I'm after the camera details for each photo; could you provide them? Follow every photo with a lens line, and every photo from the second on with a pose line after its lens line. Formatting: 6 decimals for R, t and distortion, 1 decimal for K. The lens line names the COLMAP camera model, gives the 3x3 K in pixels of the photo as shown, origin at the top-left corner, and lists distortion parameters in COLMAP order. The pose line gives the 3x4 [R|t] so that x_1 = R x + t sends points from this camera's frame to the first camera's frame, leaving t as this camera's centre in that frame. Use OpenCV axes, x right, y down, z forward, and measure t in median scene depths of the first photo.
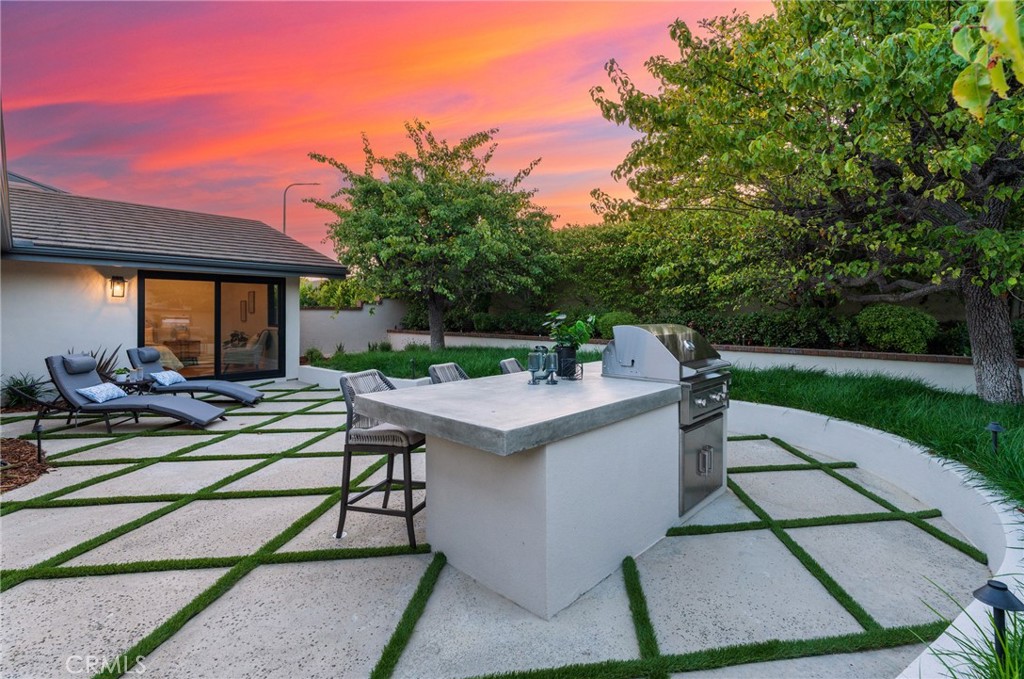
lens RADIAL K [[472.6, 0, 511.8], [0, 472.6, 312.8], [0, 0, 1]] dist [-0.000320, -0.000041]
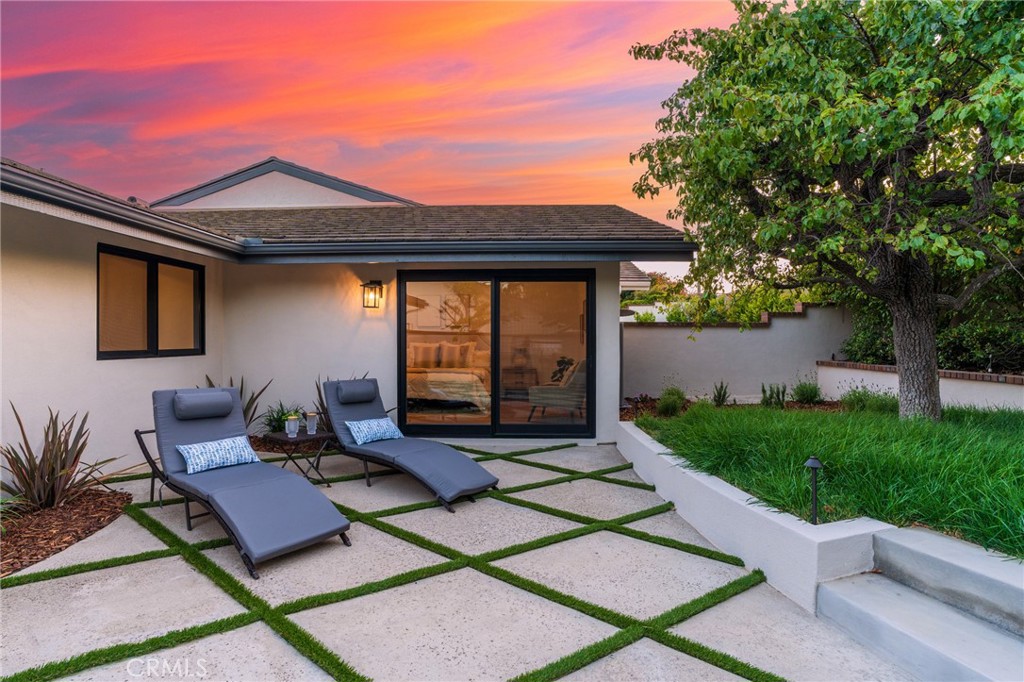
lens RADIAL K [[497.2, 0, 511.1], [0, 497.2, 337.8], [0, 0, 1]] dist [-0.021578, 0.000050]
pose [[0.647779, 0.002805, -0.761823, -0.066993], [-0.000084, 0.999993, 0.003610, 0.008668], [0.761828, -0.002274, 0.647775, 0.490884]]
